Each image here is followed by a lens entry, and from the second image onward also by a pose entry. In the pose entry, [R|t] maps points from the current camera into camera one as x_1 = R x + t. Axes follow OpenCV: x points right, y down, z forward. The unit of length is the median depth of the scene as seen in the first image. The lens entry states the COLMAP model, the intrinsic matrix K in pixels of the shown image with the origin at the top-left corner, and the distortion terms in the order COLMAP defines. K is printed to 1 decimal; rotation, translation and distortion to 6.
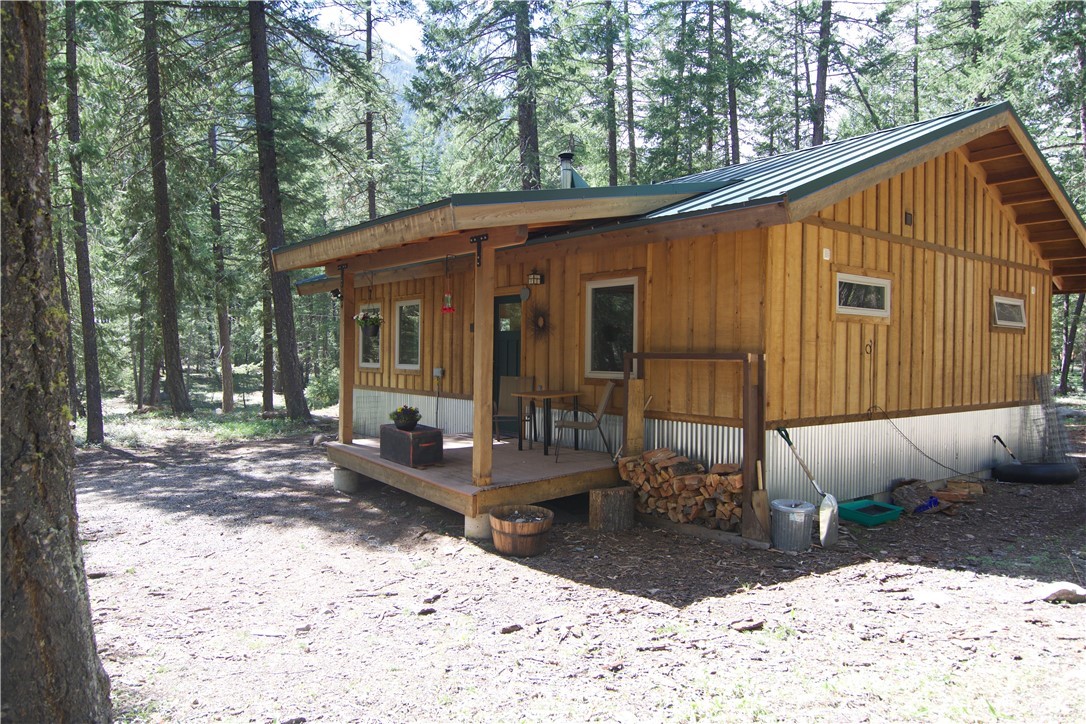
lens RADIAL K [[771.7, 0, 538.8], [0, 771.7, 361.6], [0, 0, 1]] dist [-0.005482, -0.005002]
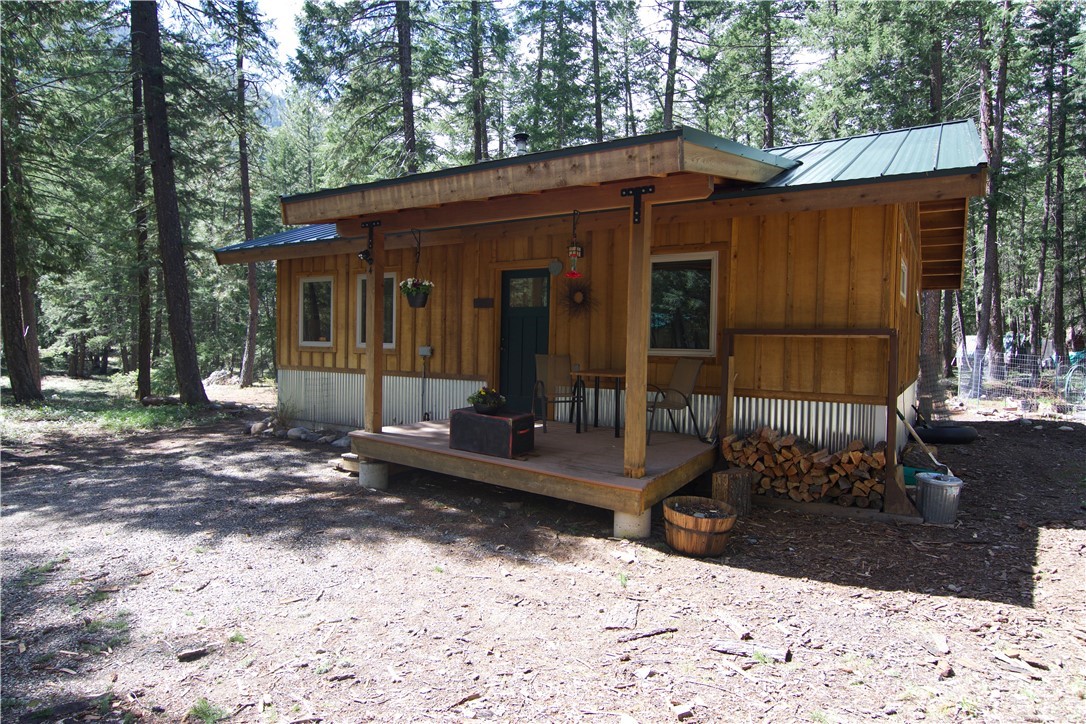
lens RADIAL K [[656.2, 0, 546.3], [0, 656.2, 362.8], [0, 0, 1]] dist [-0.004428, -0.006377]
pose [[0.943368, -0.002263, 0.331740, -0.381649], [-0.005228, 0.999751, 0.021685, 0.015297], [-0.331707, -0.022191, 0.943122, 0.311675]]
